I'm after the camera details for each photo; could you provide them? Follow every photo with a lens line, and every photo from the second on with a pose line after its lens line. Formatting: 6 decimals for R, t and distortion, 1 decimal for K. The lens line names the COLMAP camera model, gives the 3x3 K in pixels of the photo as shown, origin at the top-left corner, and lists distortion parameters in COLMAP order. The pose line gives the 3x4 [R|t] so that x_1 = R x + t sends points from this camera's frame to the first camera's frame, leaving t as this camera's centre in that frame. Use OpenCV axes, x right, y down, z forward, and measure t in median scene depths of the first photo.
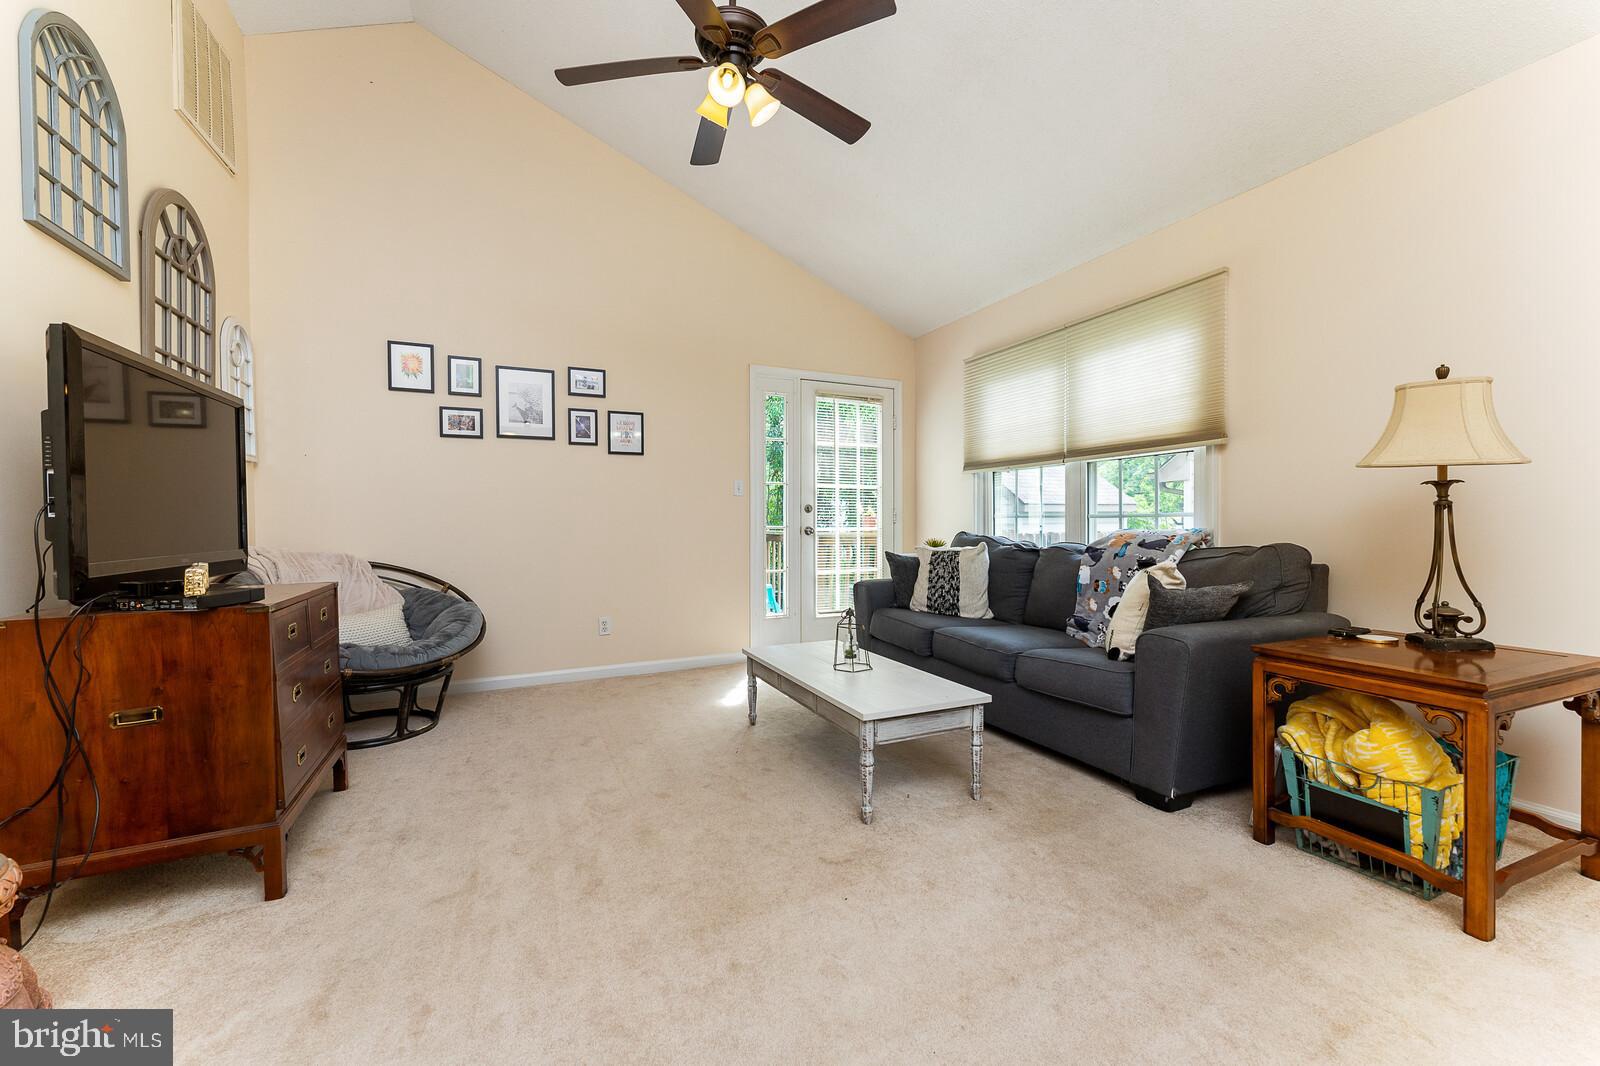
lens RADIAL K [[638.9, 0, 804.3], [0, 638.9, 530.5], [0, 0, 1]] dist [0.000650, -0.000327]
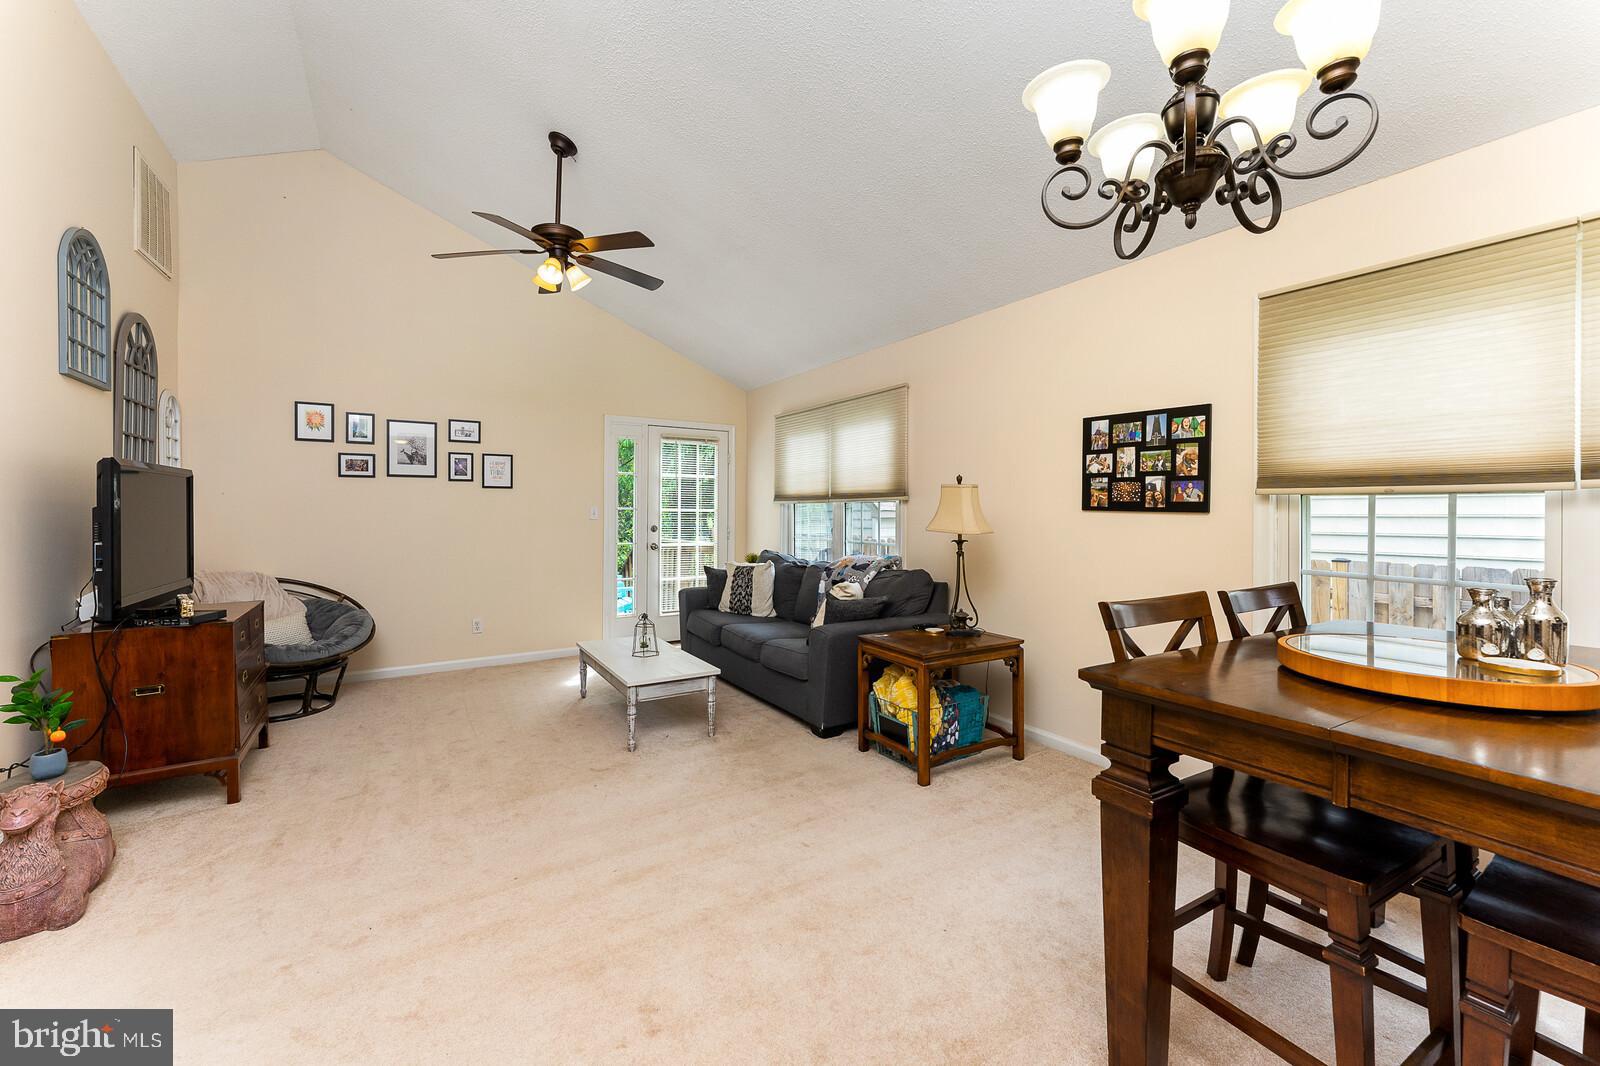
lens RADIAL K [[647.7, 0, 805.1], [0, 647.7, 511.1], [0, 0, 1]] dist [0.000312, -0.000143]
pose [[0.992450, 0.007034, 0.122446, 0.282202], [-0.005454, 0.999898, -0.013233, -0.104716], [-0.122527, 0.012465, 0.992387, -0.572722]]
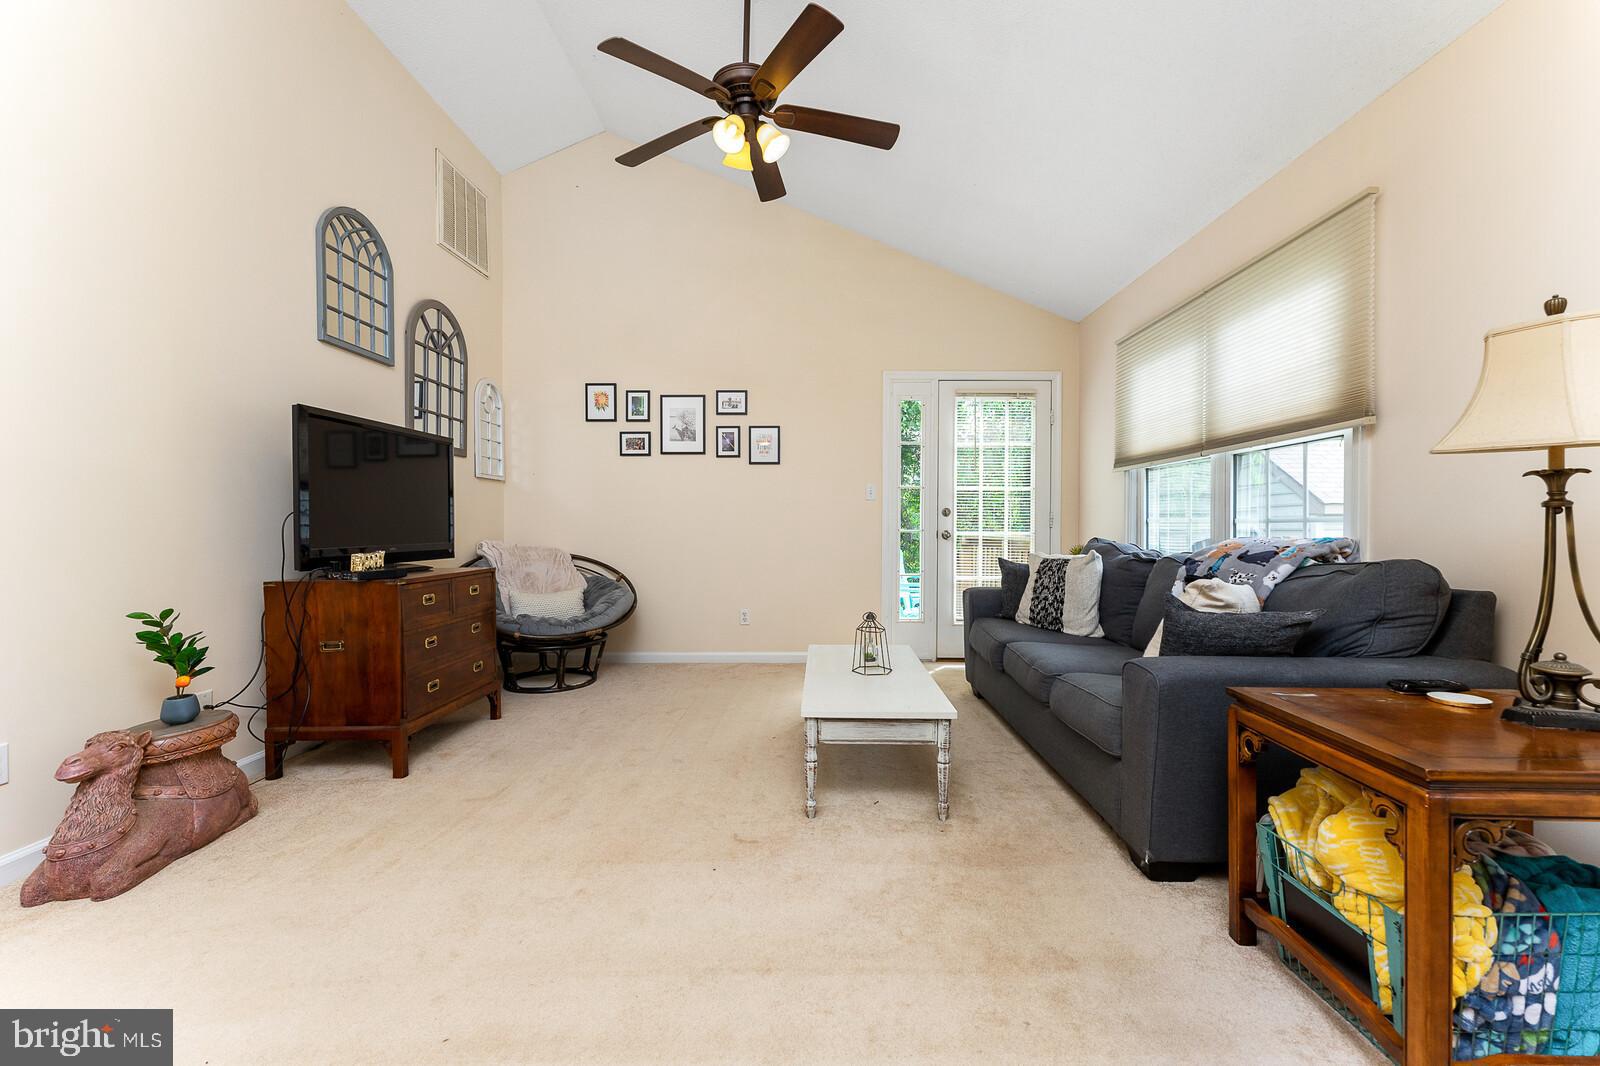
lens RADIAL K [[638.9, 0, 804.3], [0, 638.9, 530.5], [0, 0, 1]] dist [0.000650, -0.000327]
pose [[0.899400, 0.009309, -0.437027, 0.466687], [-0.010992, 0.999939, -0.001321, -0.004803], [0.436988, 0.005992, 0.899447, 0.051777]]
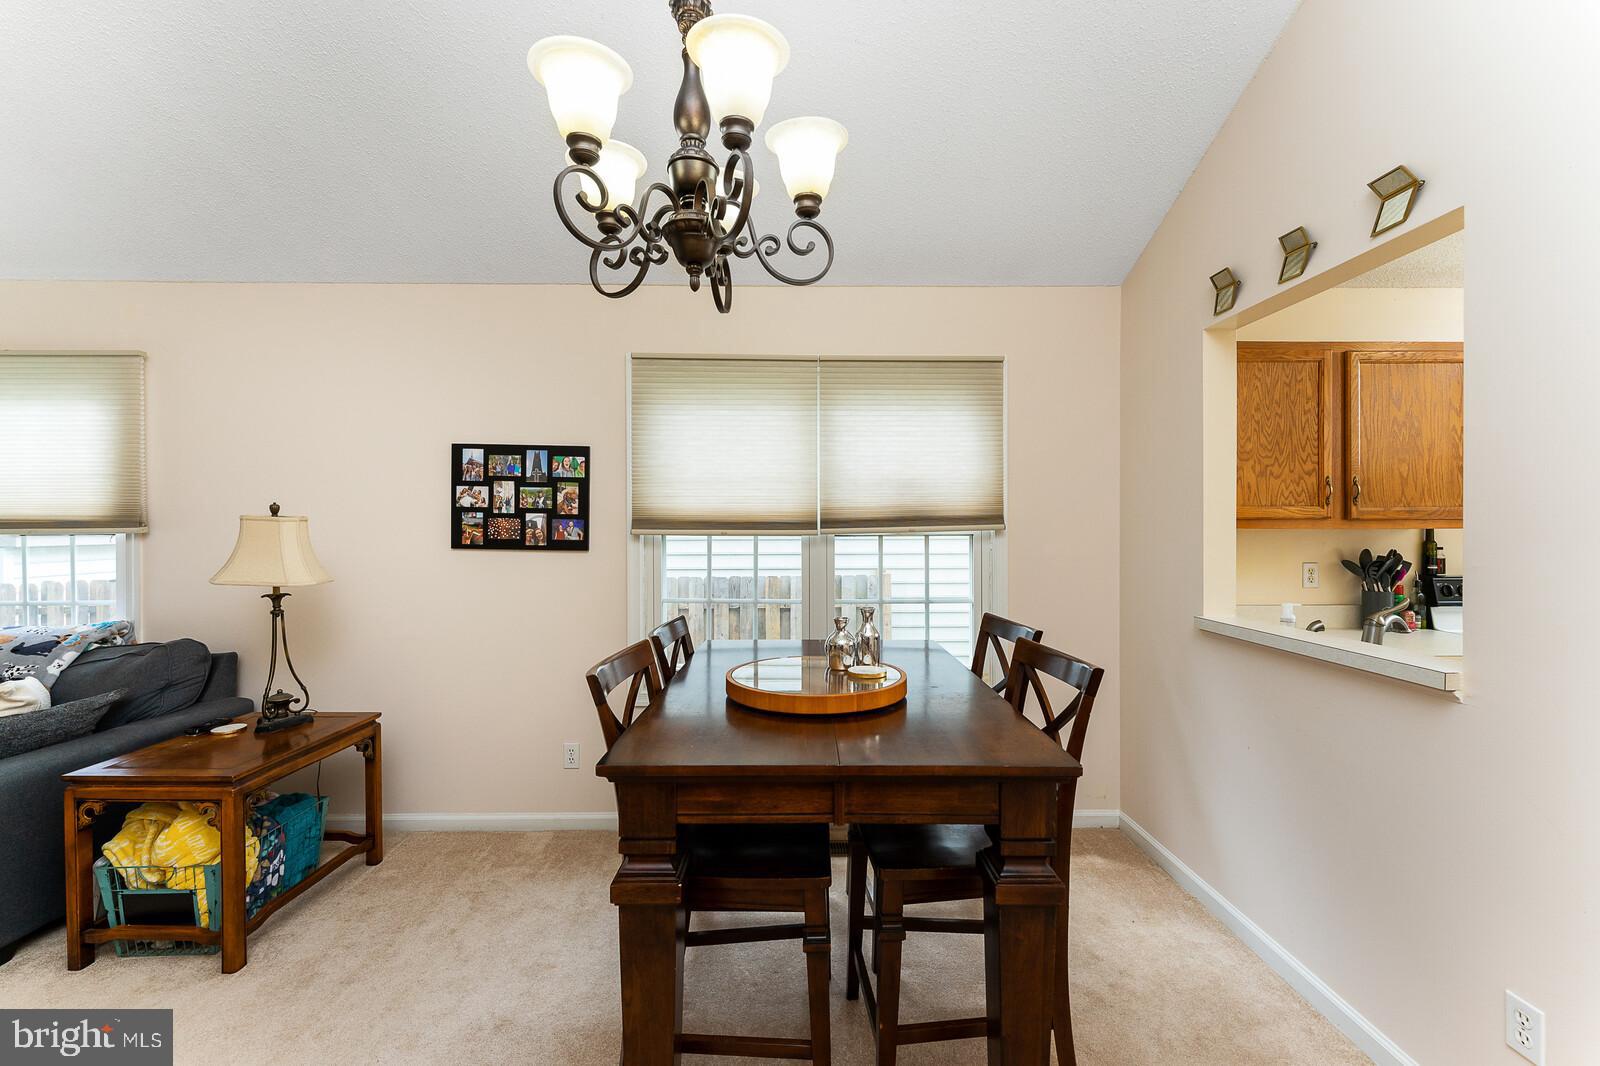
lens RADIAL K [[639.6, 0, 807.1], [0, 639.6, 534.0], [0, 0, 1]] dist [0.000604, -0.000014]
pose [[0.406095, -0.003944, 0.913822, 0.215215], [0.009386, 0.999956, 0.000144, -0.148396], [-0.913782, 0.008519, 0.406114, -0.371944]]
